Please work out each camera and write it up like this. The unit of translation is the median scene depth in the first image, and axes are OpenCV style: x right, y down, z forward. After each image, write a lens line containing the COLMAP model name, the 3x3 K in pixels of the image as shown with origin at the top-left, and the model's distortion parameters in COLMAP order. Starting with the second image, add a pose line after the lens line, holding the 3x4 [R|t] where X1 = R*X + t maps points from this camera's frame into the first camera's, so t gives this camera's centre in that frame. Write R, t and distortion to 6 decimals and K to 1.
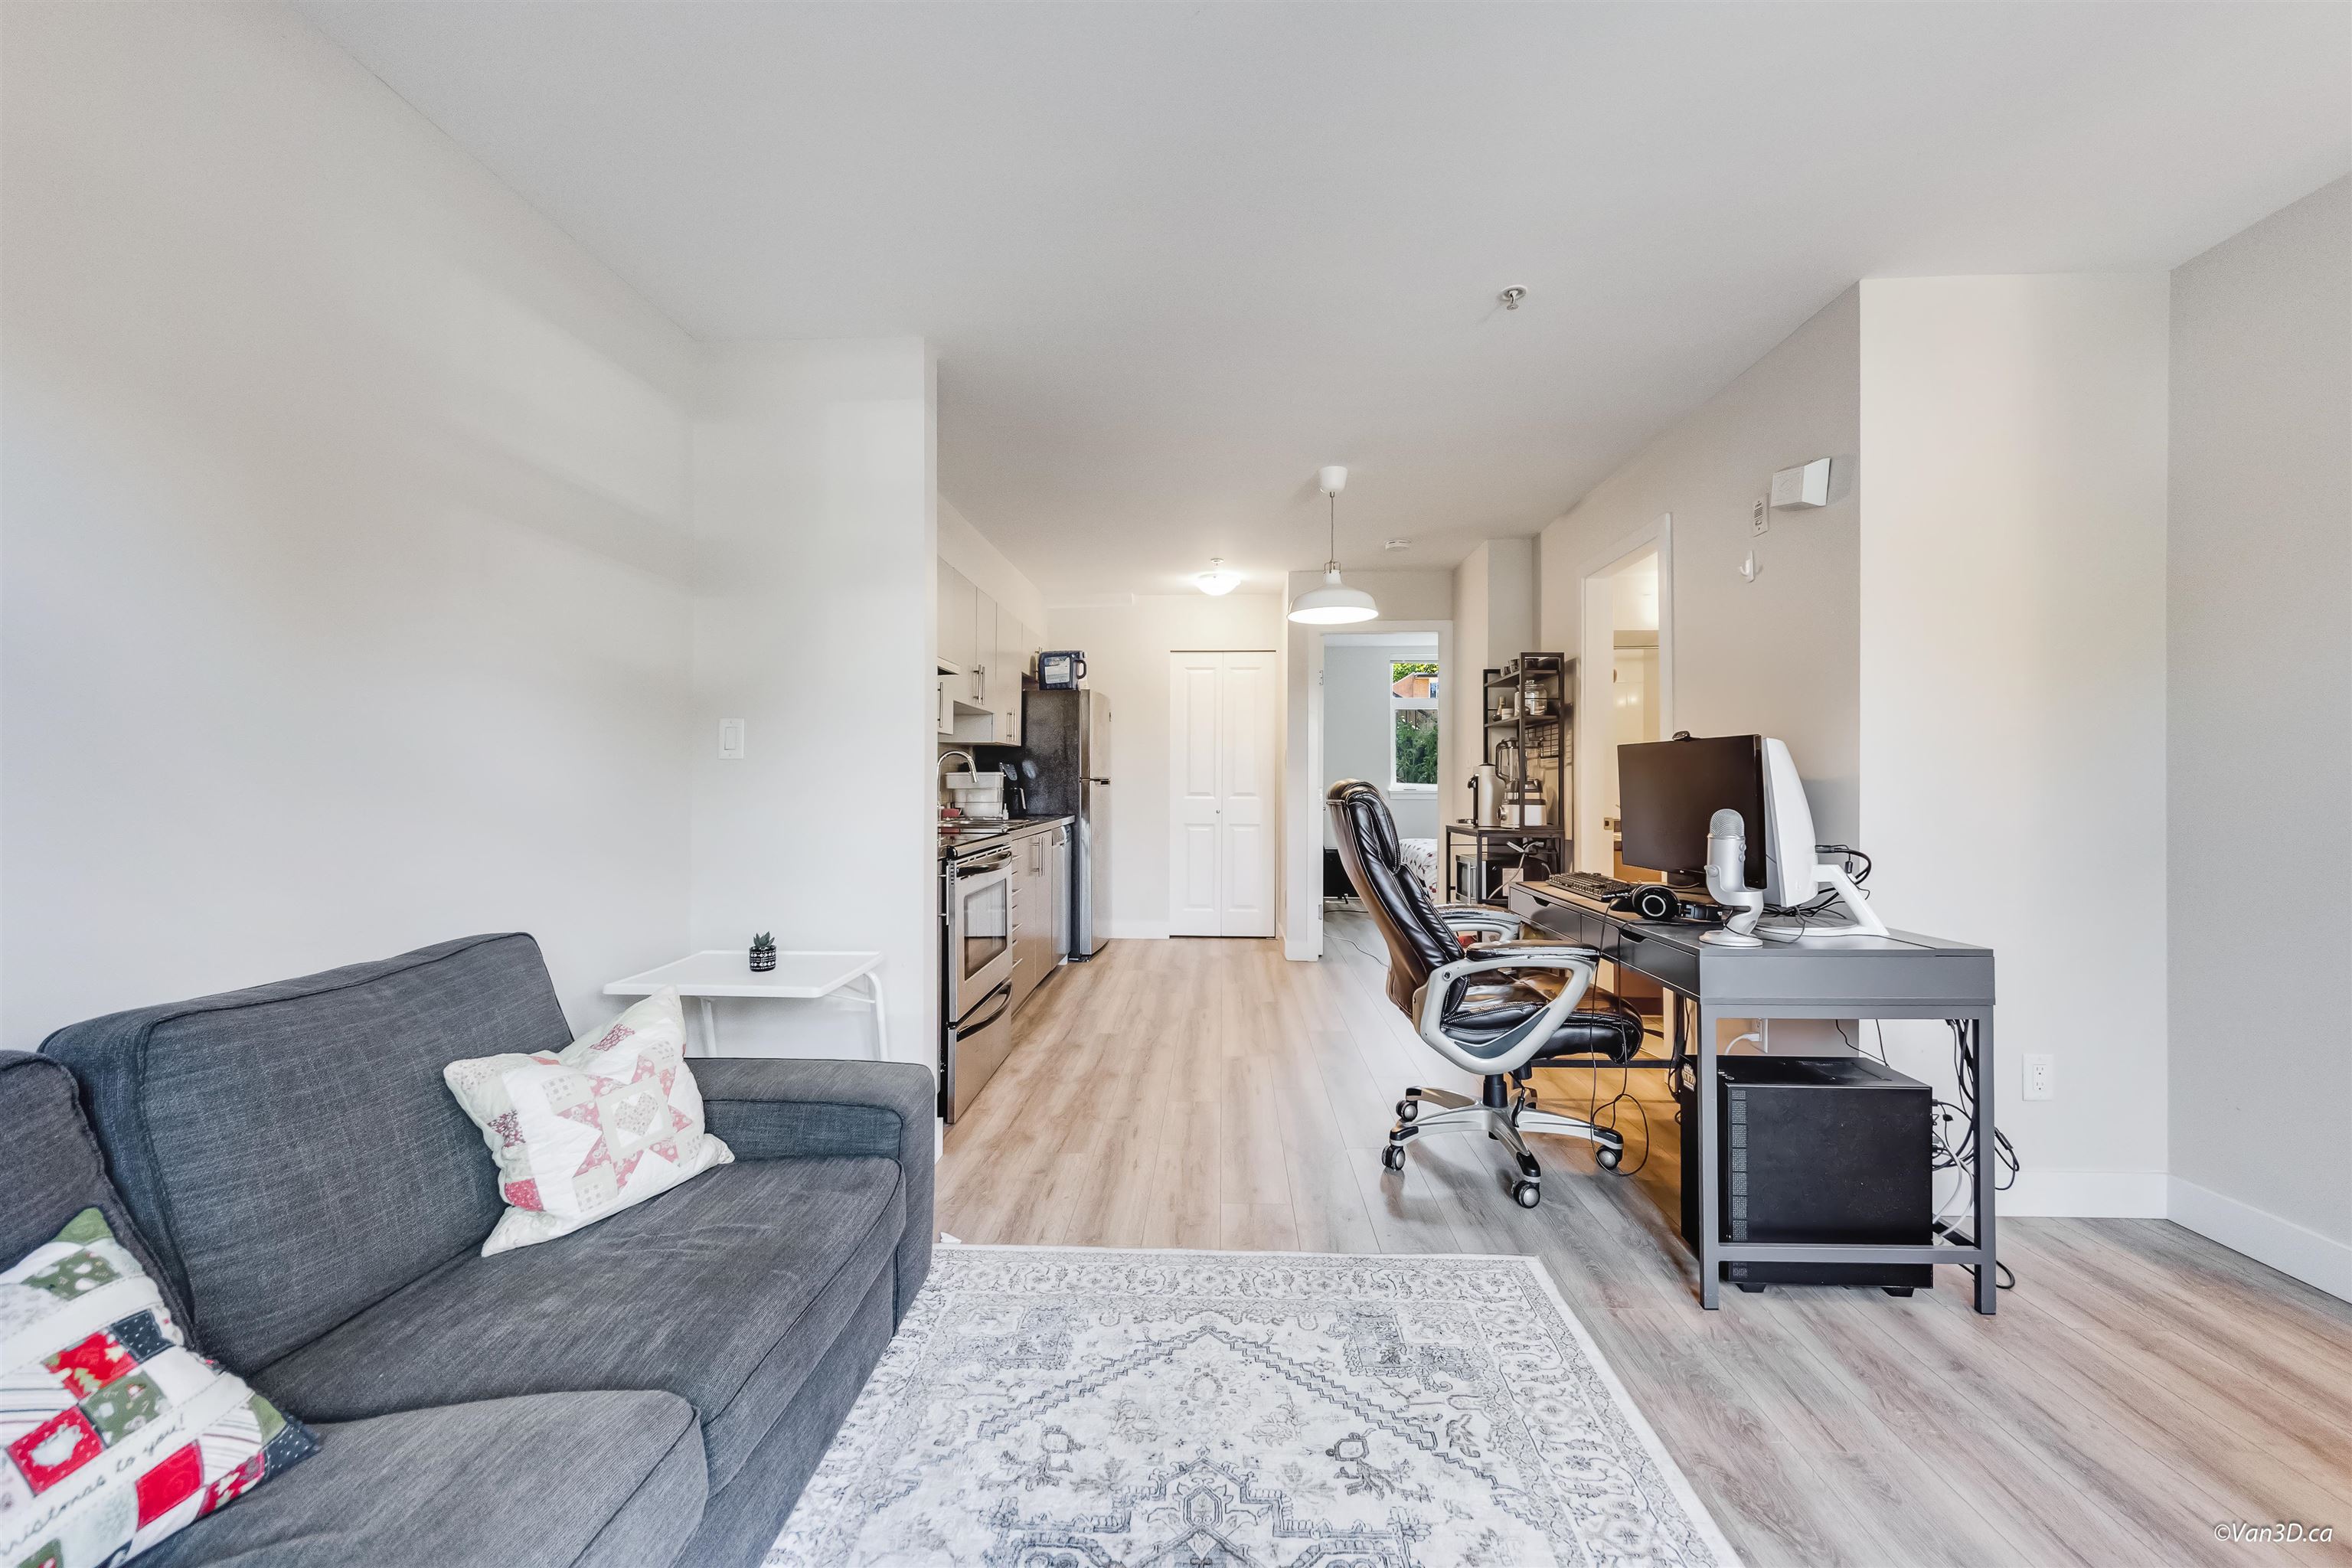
lens RADIAL K [[891.5, 0, 1188.3], [0, 891.5, 773.3], [0, 0, 1]] dist [-0.000588, -0.000891]
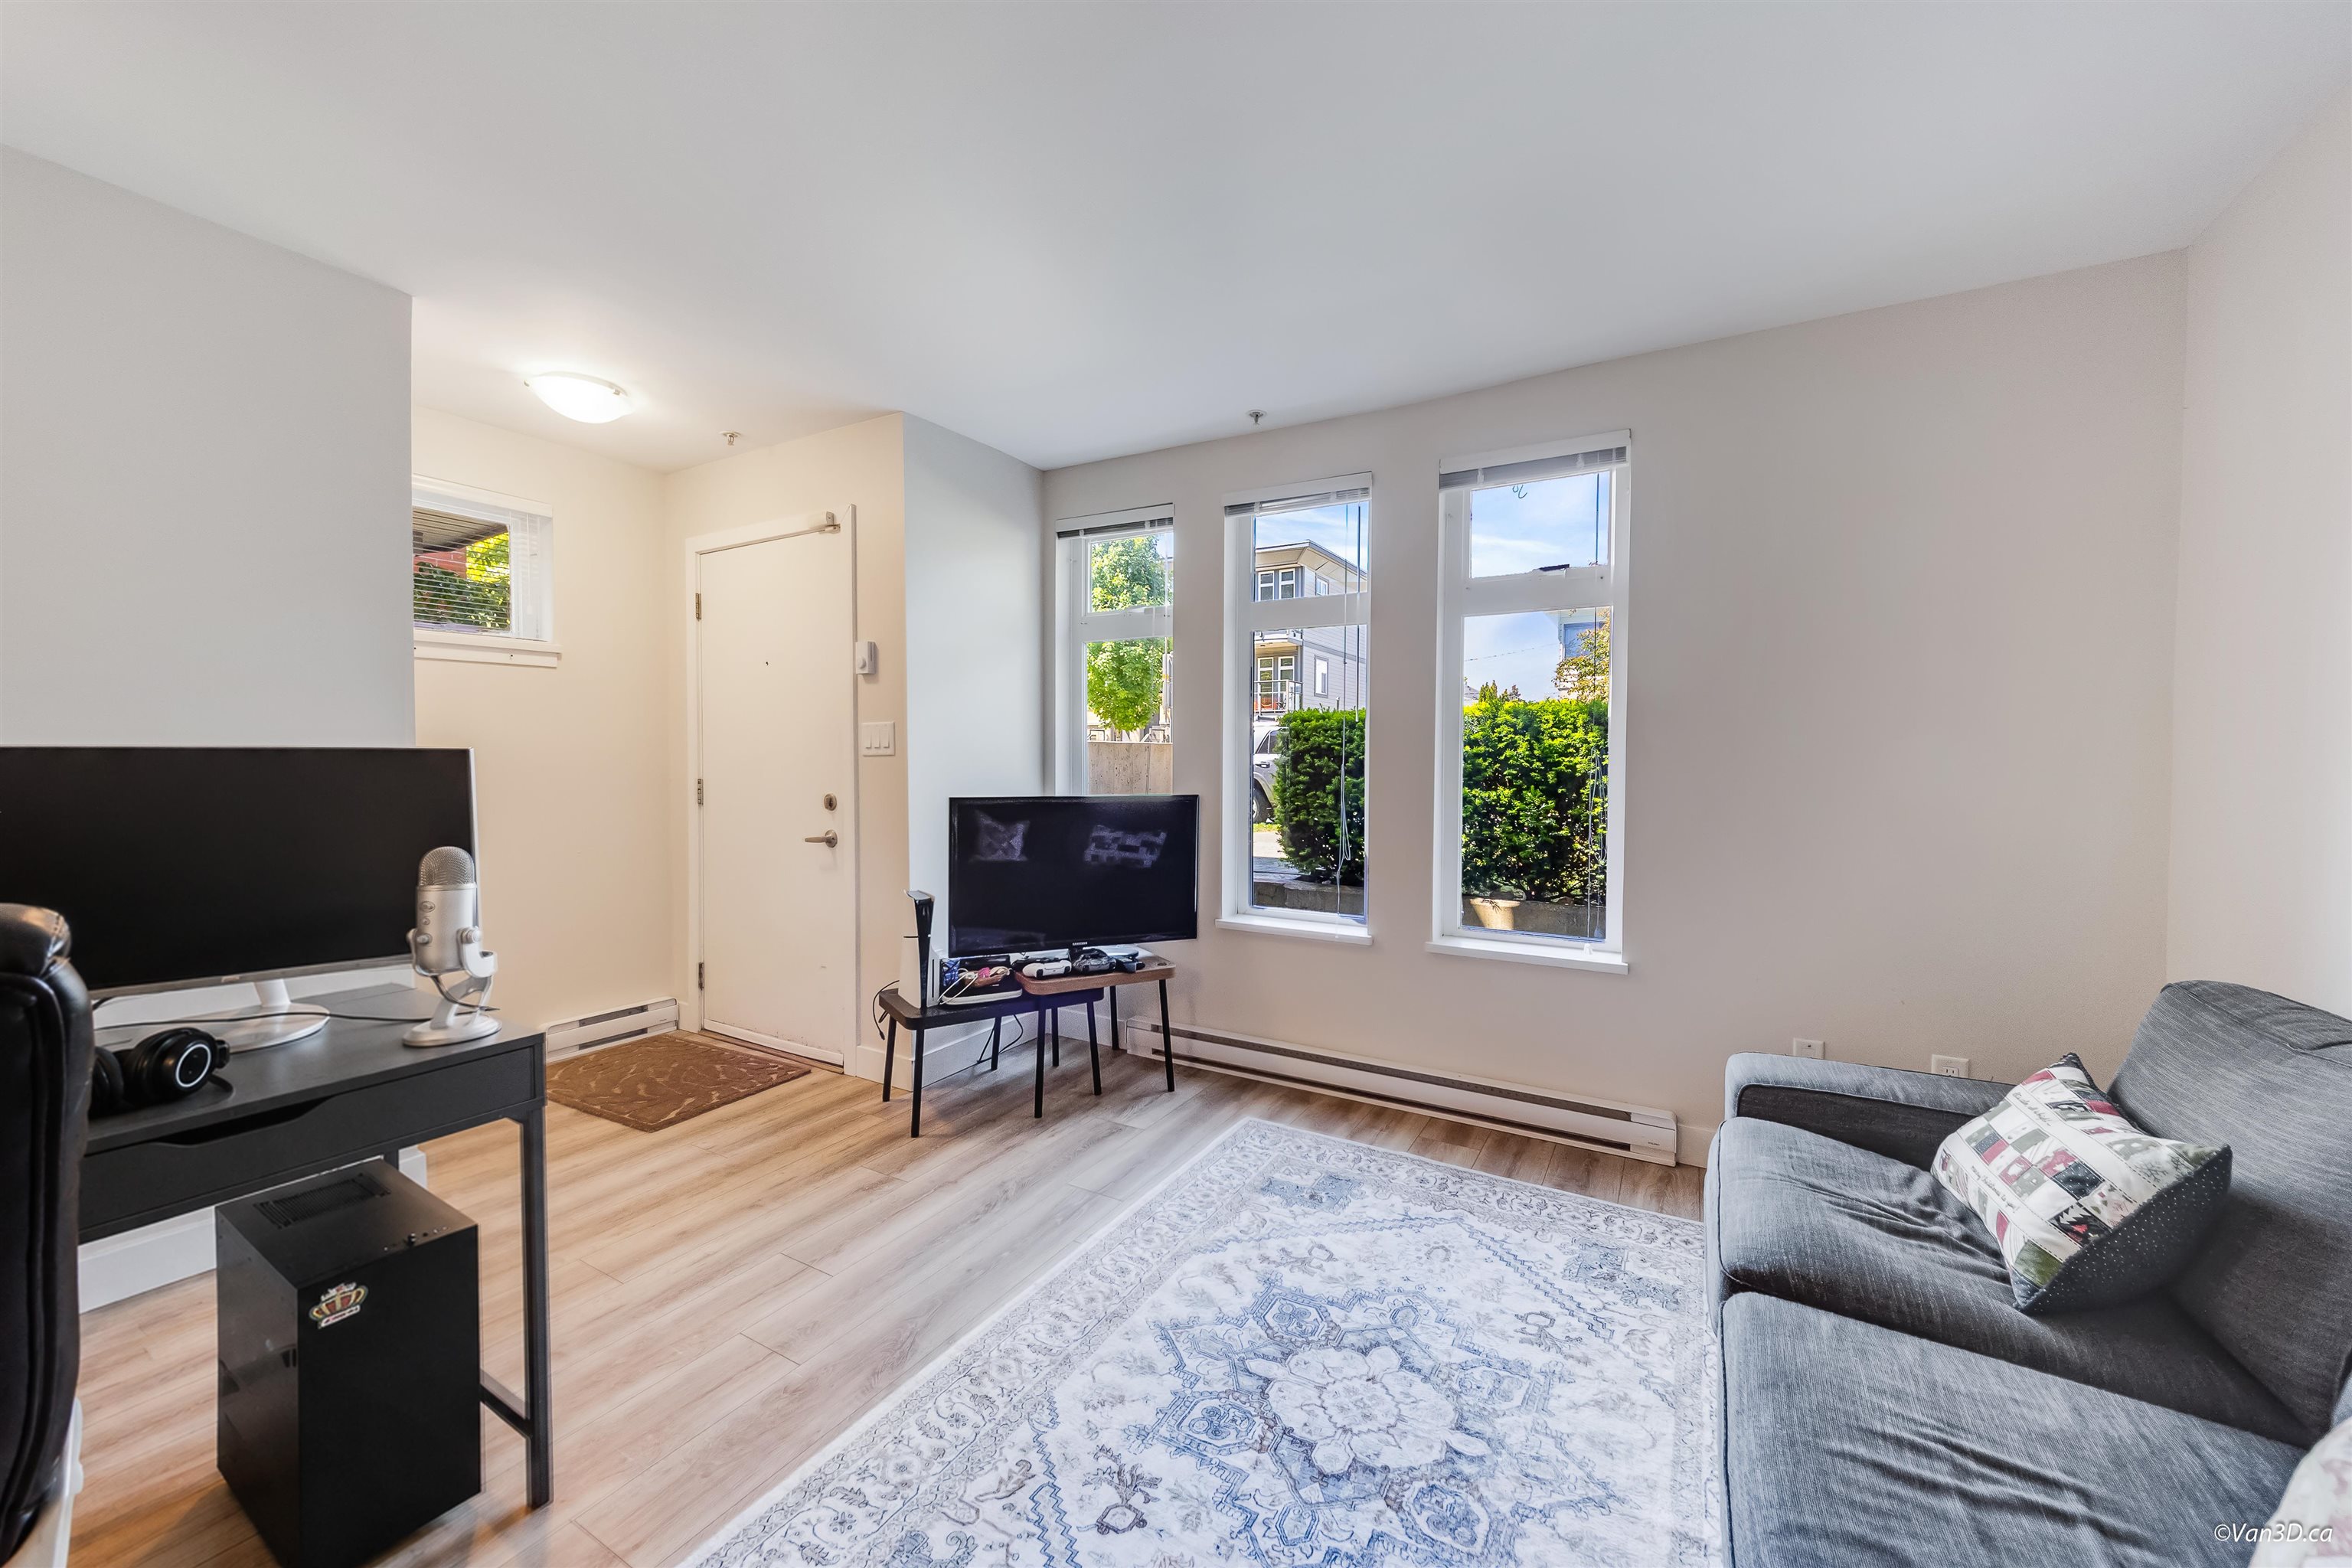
lens RADIAL K [[891.5, 0, 1182.6], [0, 891.5, 765.3], [0, 0, 1]] dist [-0.000588, -0.000891]
pose [[-0.884335, -0.008047, 0.466783, -0.243182], [-0.009981, 0.999949, -0.001671, -0.028092], [-0.466745, -0.006137, -0.884371, 1.419803]]
